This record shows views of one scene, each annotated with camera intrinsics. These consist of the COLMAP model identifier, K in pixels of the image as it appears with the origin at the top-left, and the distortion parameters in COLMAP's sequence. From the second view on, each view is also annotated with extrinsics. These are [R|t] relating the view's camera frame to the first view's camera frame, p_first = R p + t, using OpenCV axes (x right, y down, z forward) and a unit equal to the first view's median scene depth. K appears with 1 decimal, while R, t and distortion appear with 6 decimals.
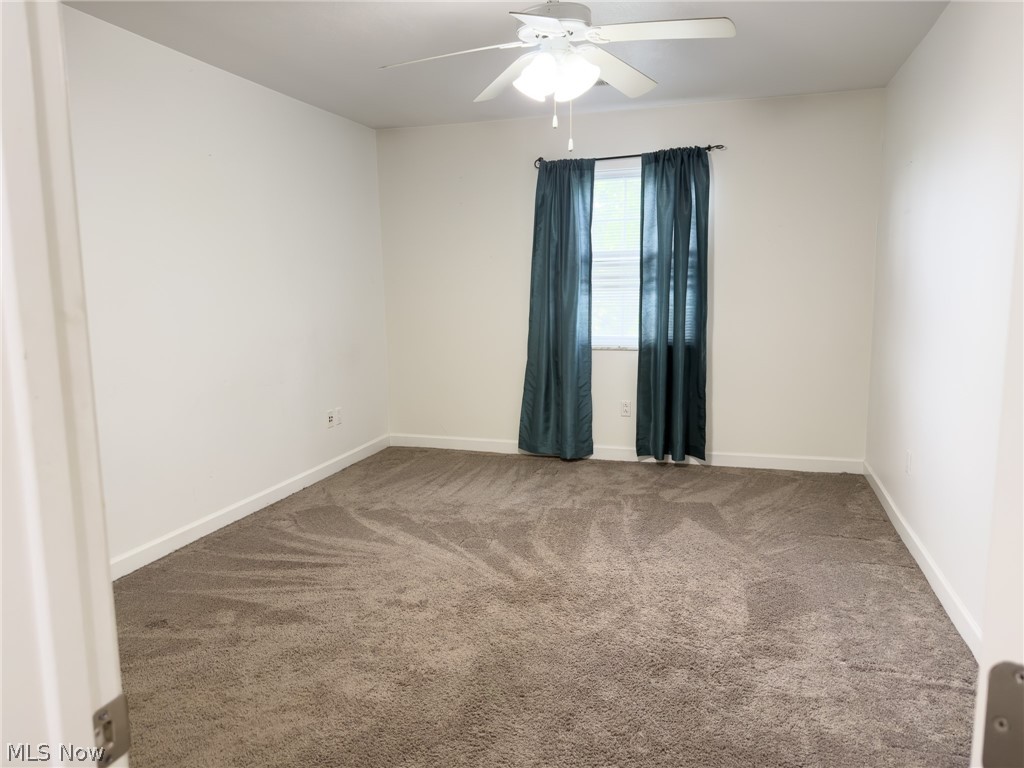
lens RADIAL K [[718.1, 0, 512.0], [0, 718.1, 384.0], [0, 0, 1]] dist [0.177634, -0.322176]
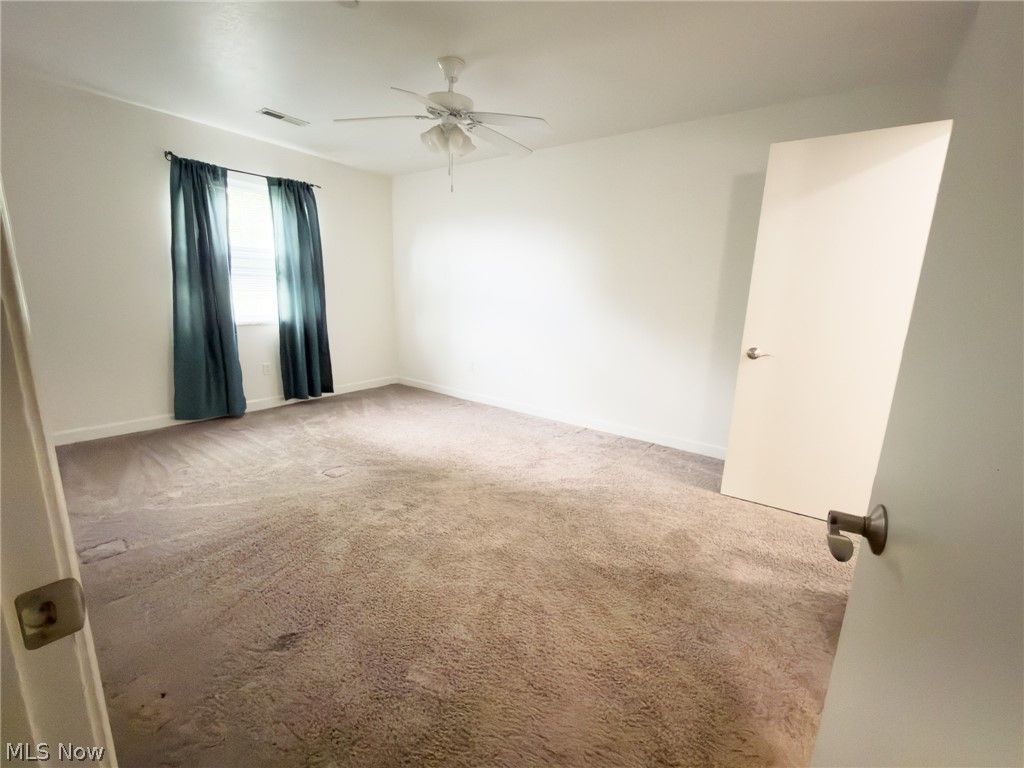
lens RADIAL K [[436.8, 0, 512.0], [0, 436.8, 384.0], [0, 0, 1]] dist [0.000350, 0.000028]
pose [[0.330670, -0.173873, 0.927591, -0.470911], [0.095033, 0.984021, 0.150573, -0.017832], [-0.938949, 0.038362, 0.341910, 0.314440]]
